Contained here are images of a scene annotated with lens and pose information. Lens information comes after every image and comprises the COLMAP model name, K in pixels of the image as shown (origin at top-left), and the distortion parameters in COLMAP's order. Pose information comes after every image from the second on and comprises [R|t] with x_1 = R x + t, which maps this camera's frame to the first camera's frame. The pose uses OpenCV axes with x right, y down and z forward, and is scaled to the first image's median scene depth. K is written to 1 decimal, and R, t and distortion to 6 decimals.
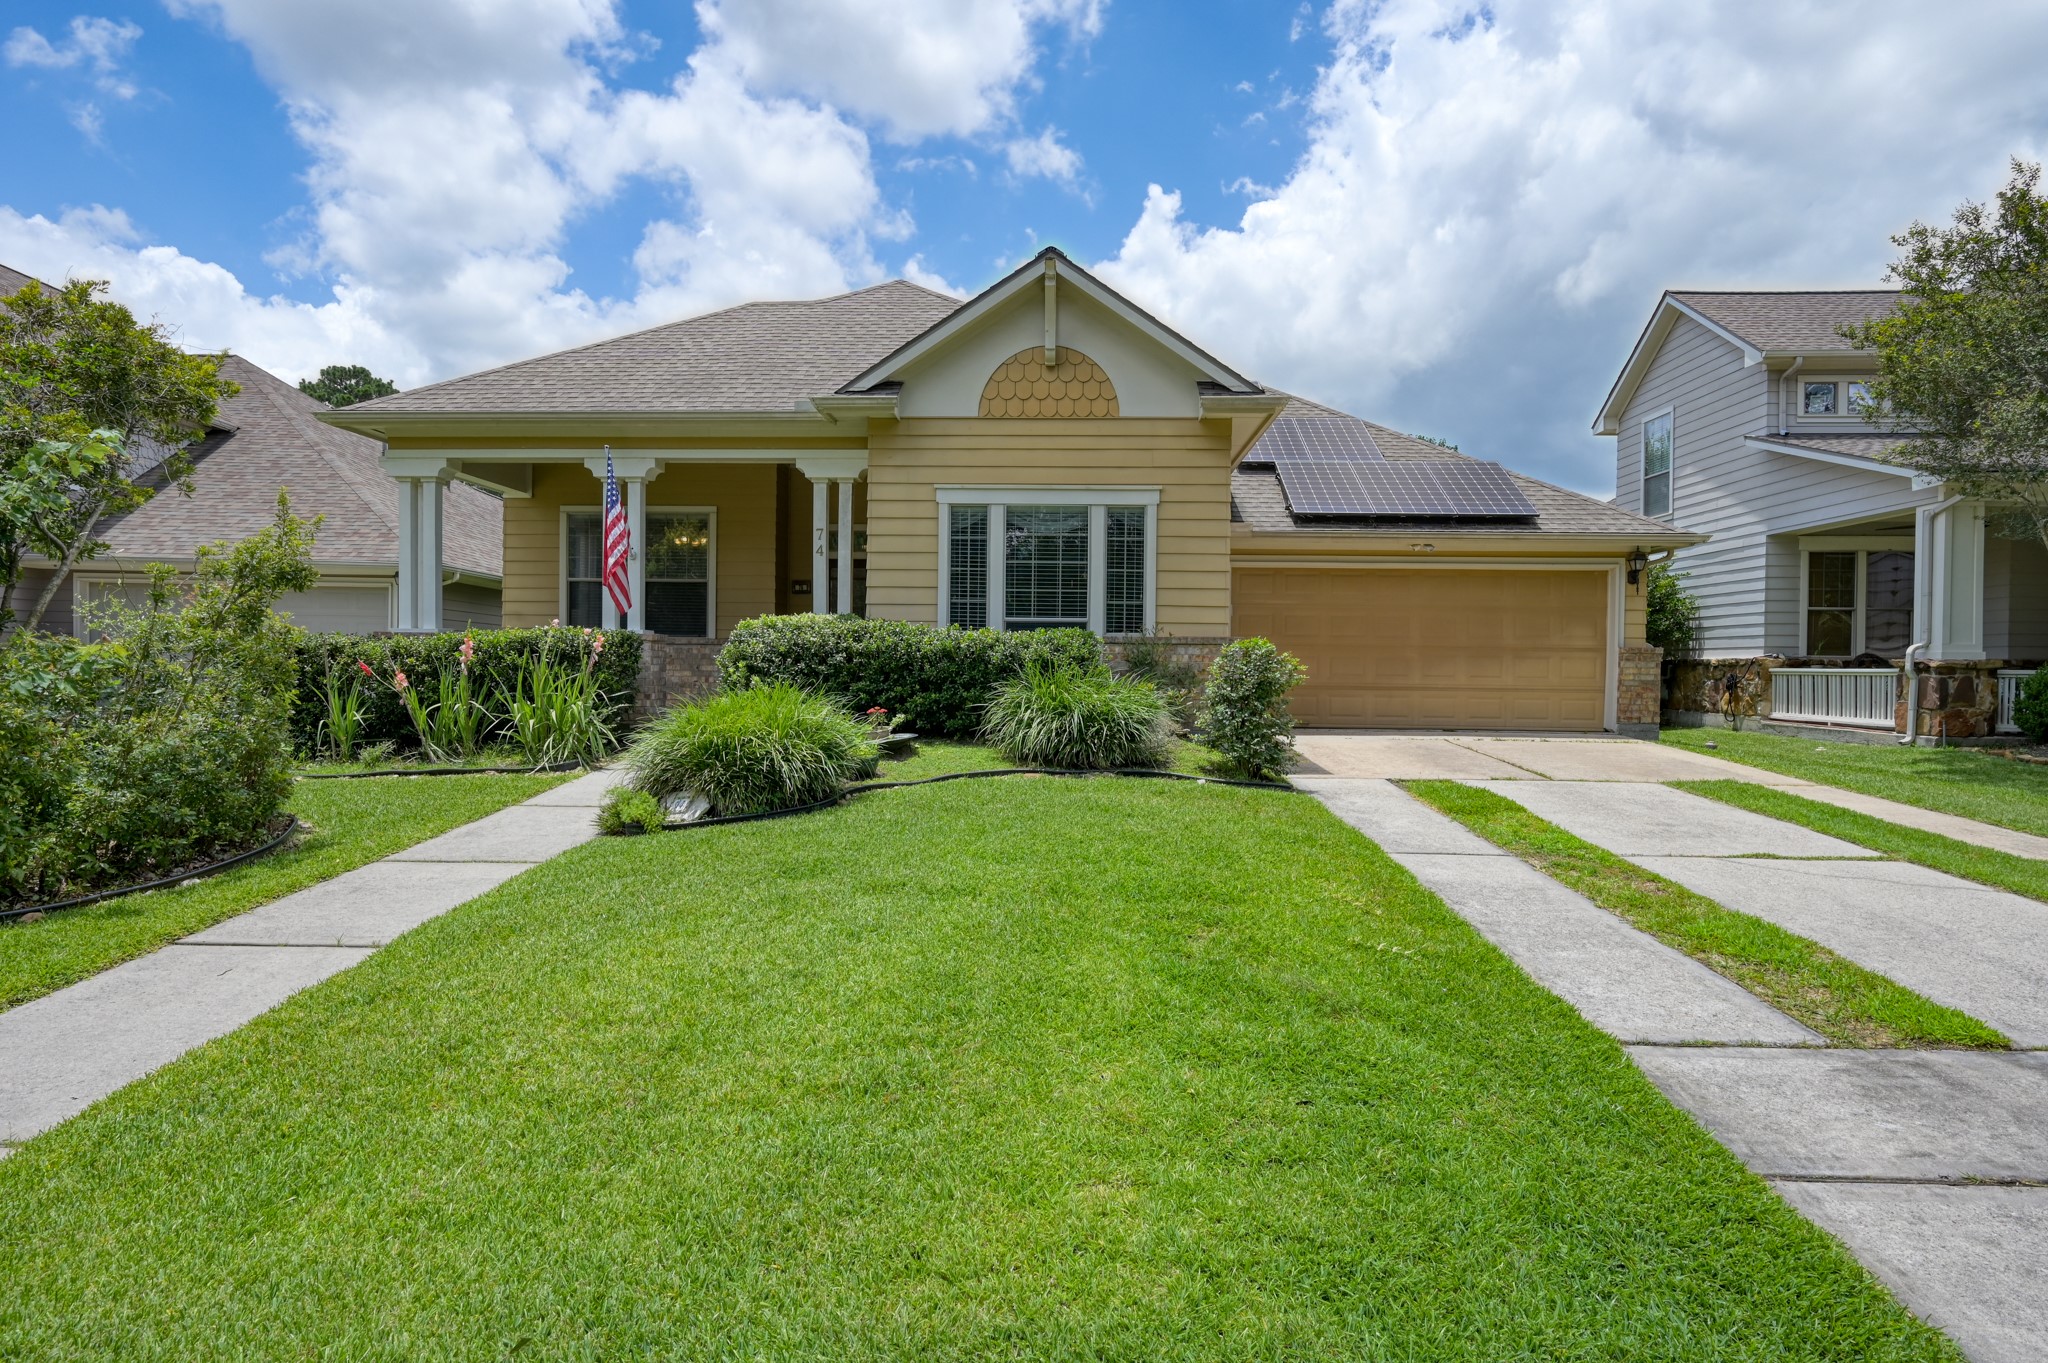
lens RADIAL K [[1117.9, 0, 1030.9], [0, 1117.9, 680.7], [0, 0, 1]] dist [0.000638, -0.000227]
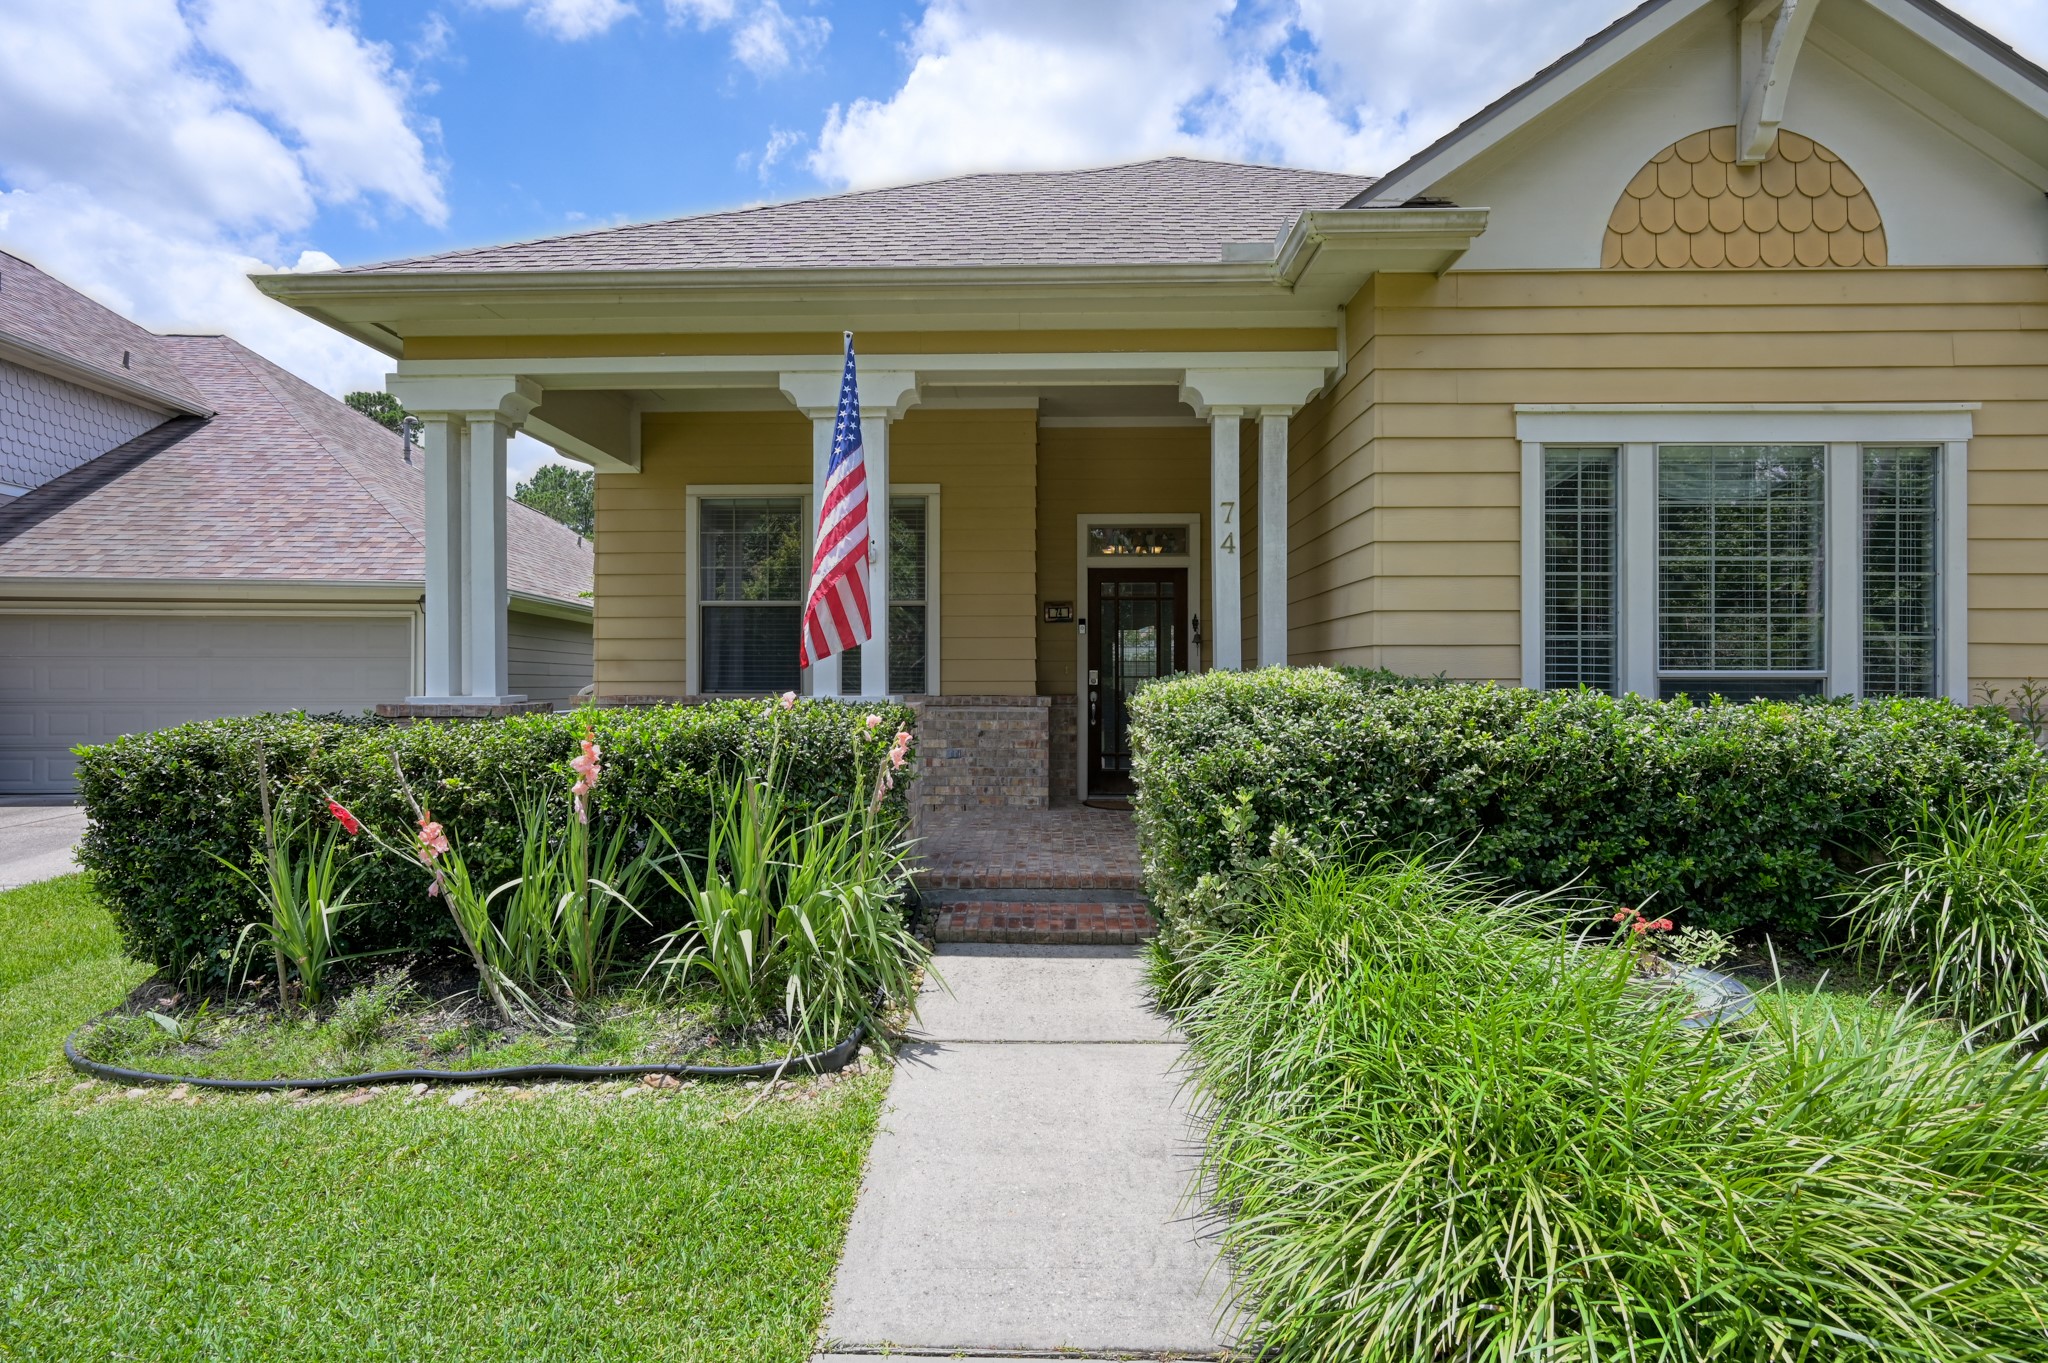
lens RADIAL K [[1003.9, 0, 1021.3], [0, 1003.9, 679.5], [0, 0, 1]] dist [0.002332, 0.000565]
pose [[0.999735, -0.009842, 0.020813, -0.316826], [0.010134, 0.999851, -0.013954, -0.049274], [-0.020673, 0.014161, 0.999686, 0.560154]]
